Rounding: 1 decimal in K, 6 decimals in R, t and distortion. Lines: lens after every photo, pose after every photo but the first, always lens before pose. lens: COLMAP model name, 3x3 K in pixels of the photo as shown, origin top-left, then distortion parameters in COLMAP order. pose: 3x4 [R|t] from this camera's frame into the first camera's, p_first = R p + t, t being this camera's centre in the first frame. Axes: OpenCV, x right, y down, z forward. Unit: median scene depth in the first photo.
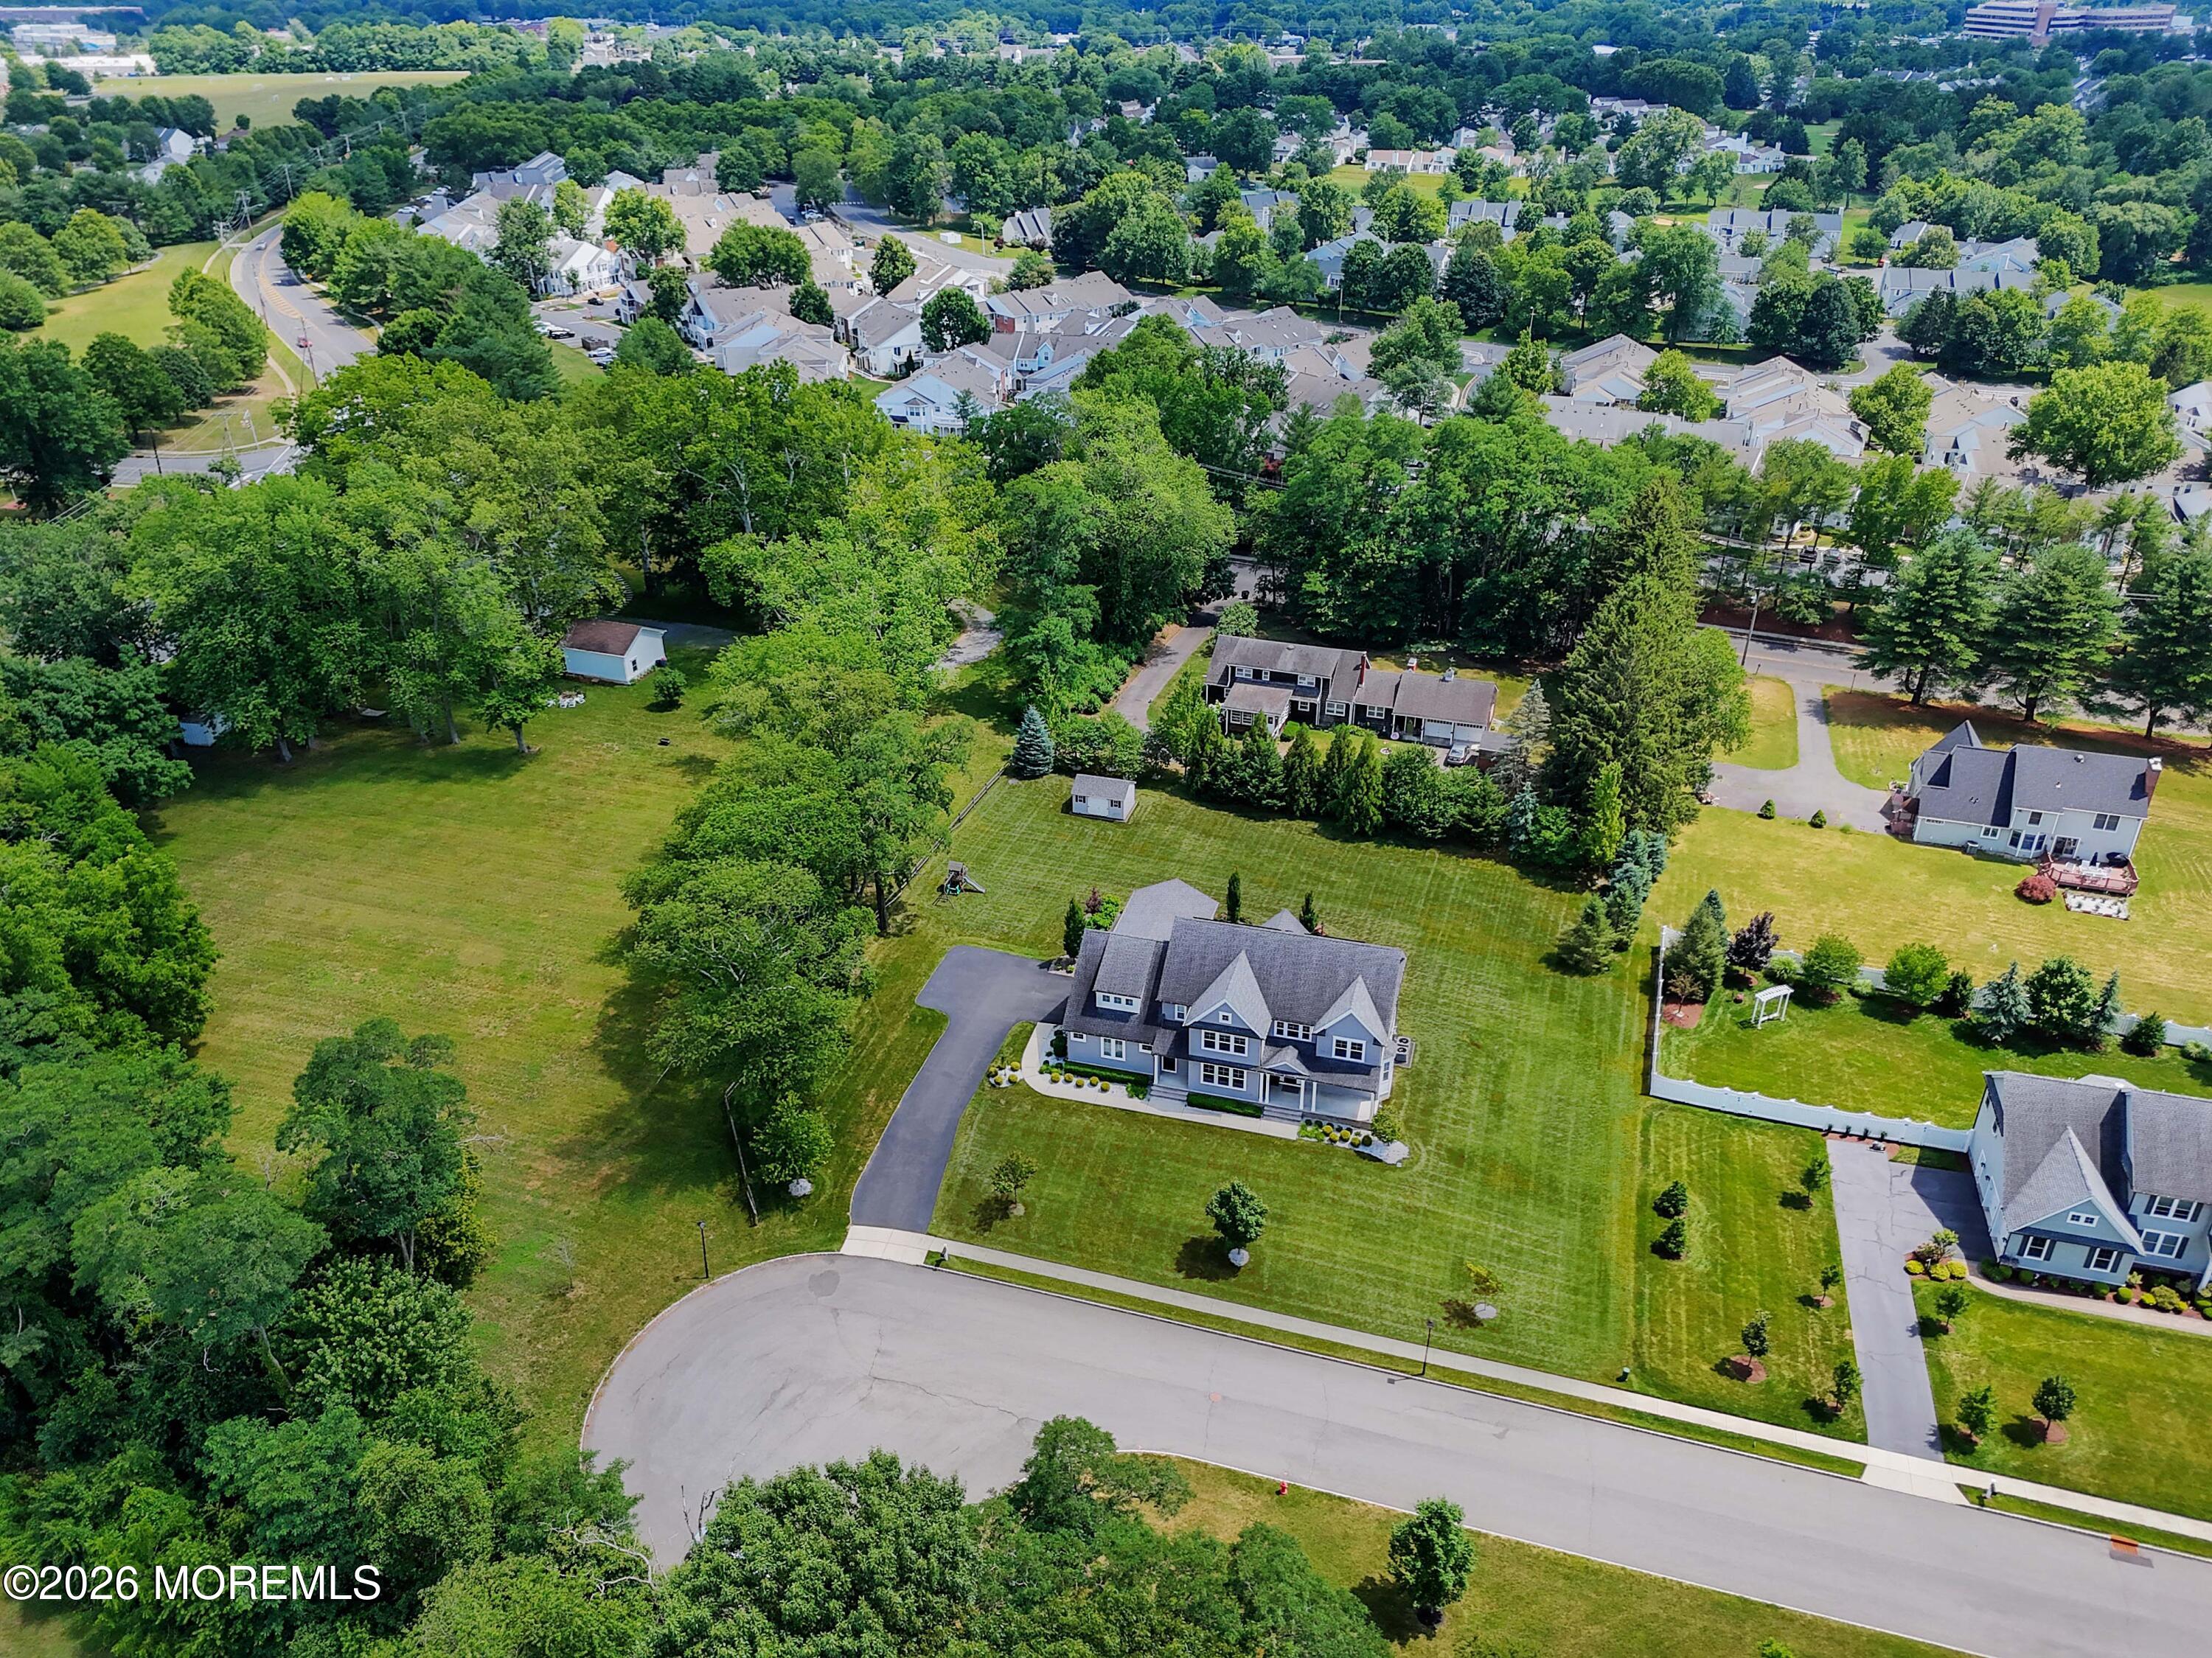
lens RADIAL K [[1630.6, 0, 1103.4], [0, 1630.6, 831.4], [0, 0, 1]] dist [0.069750, -0.063636]
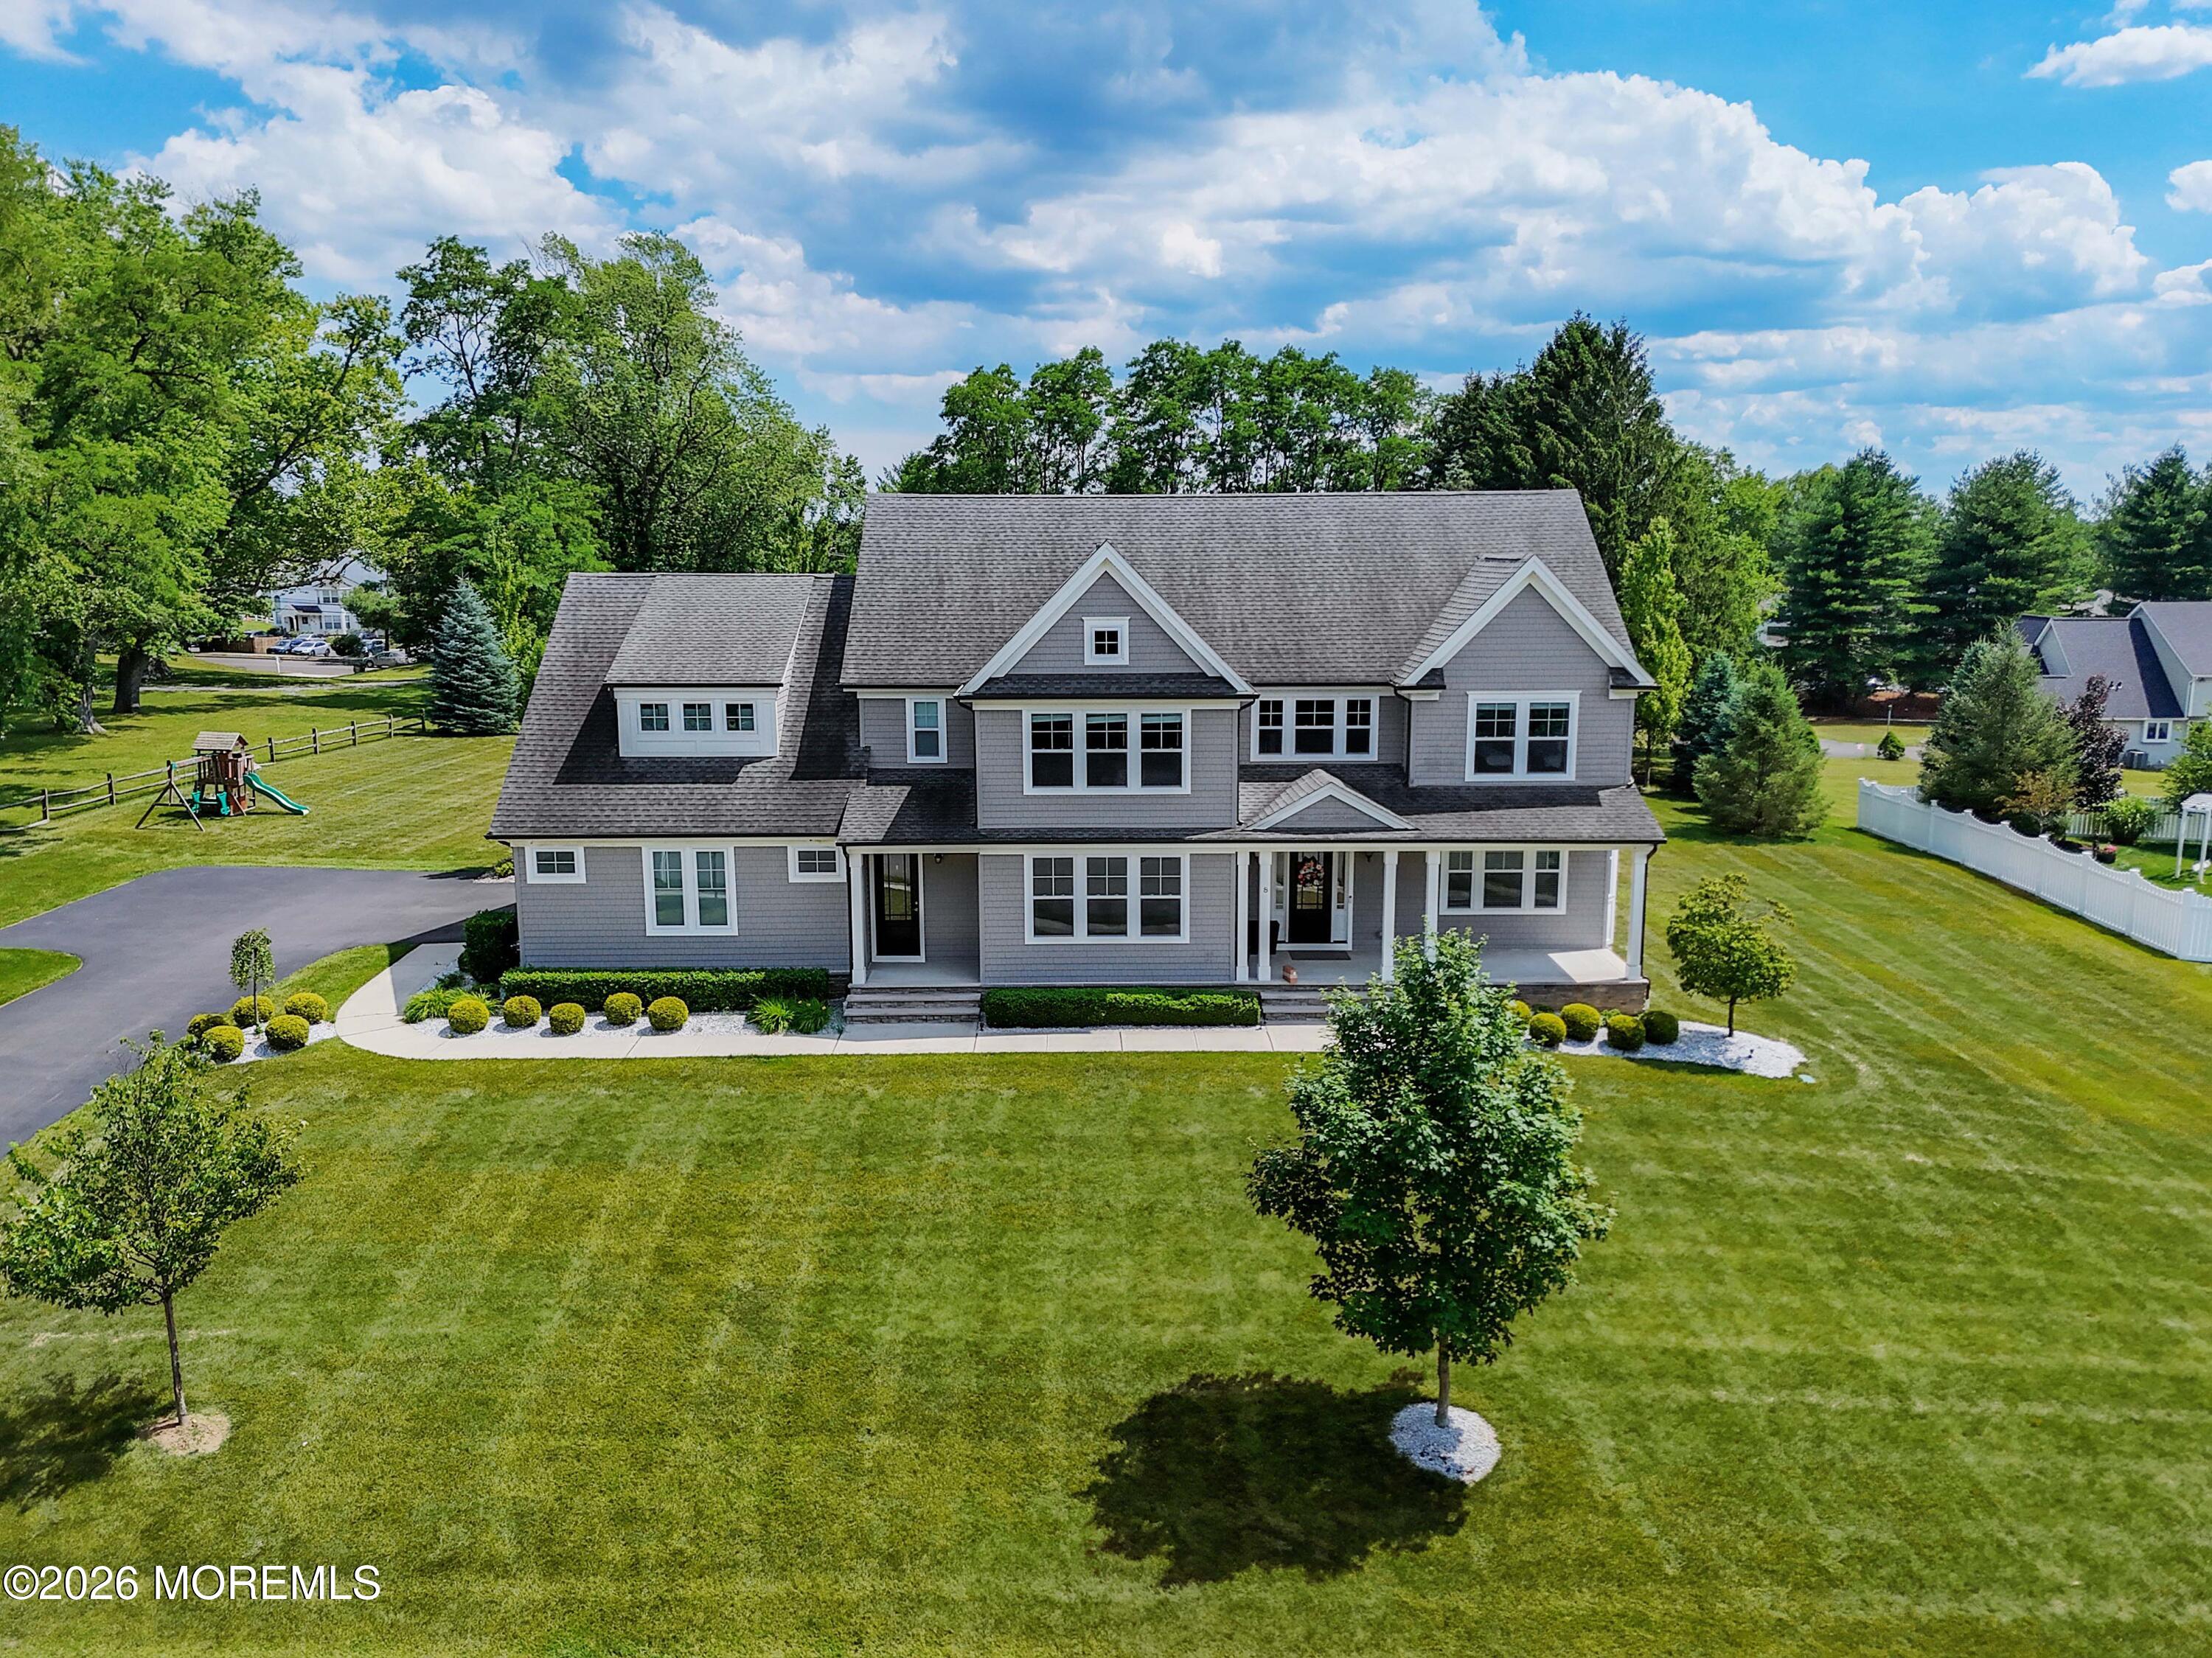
lens RADIAL K [[1624.4, 0, 1109.7], [0, 1624.4, 828.4], [0, 0, 1]] dist [0.070902, -0.058674]
pose [[0.958198, -0.045732, 0.282426, -0.002992], [0.136246, 0.940962, -0.309882, 0.179631], [-0.251580, 0.335408, 0.907859, 0.594981]]
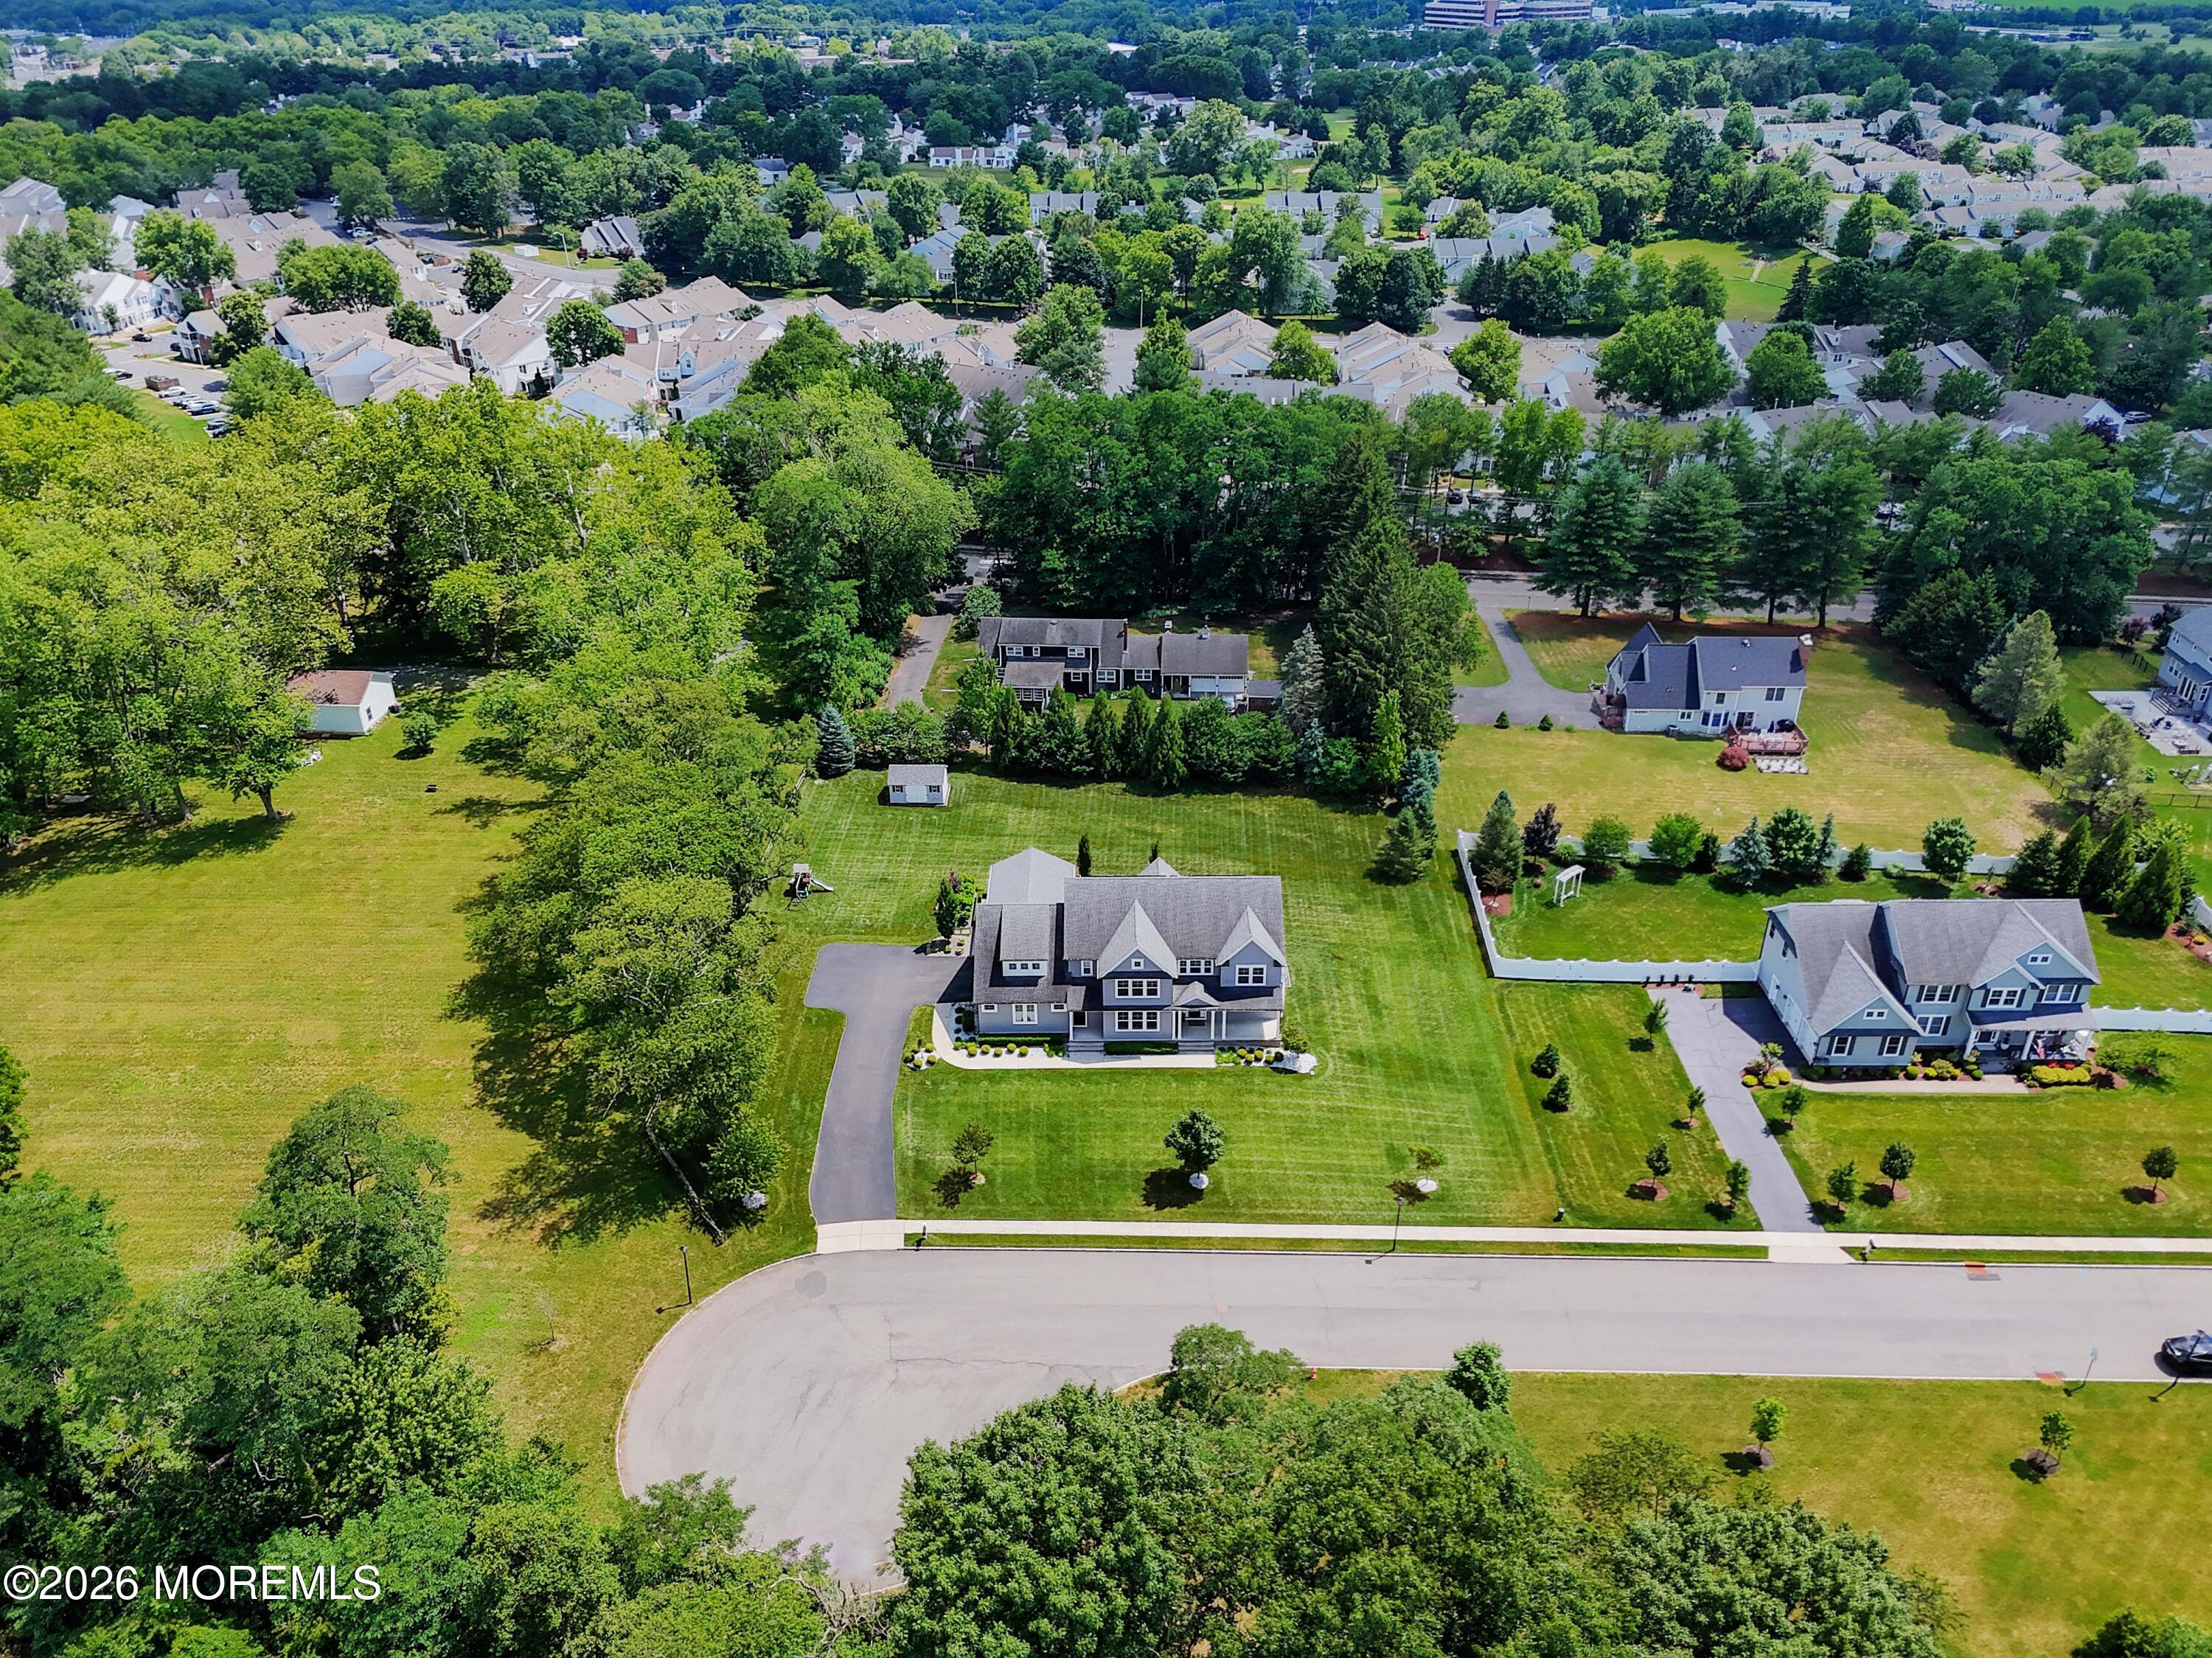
lens RADIAL K [[1630.6, 0, 1103.4], [0, 1630.6, 831.4], [0, 0, 1]] dist [0.069750, -0.063636]
pose [[0.961459, -0.135098, 0.239468, -0.145246], [0.135244, 0.990685, 0.015902, 0.007878], [-0.239386, 0.017097, 0.970774, -0.010220]]
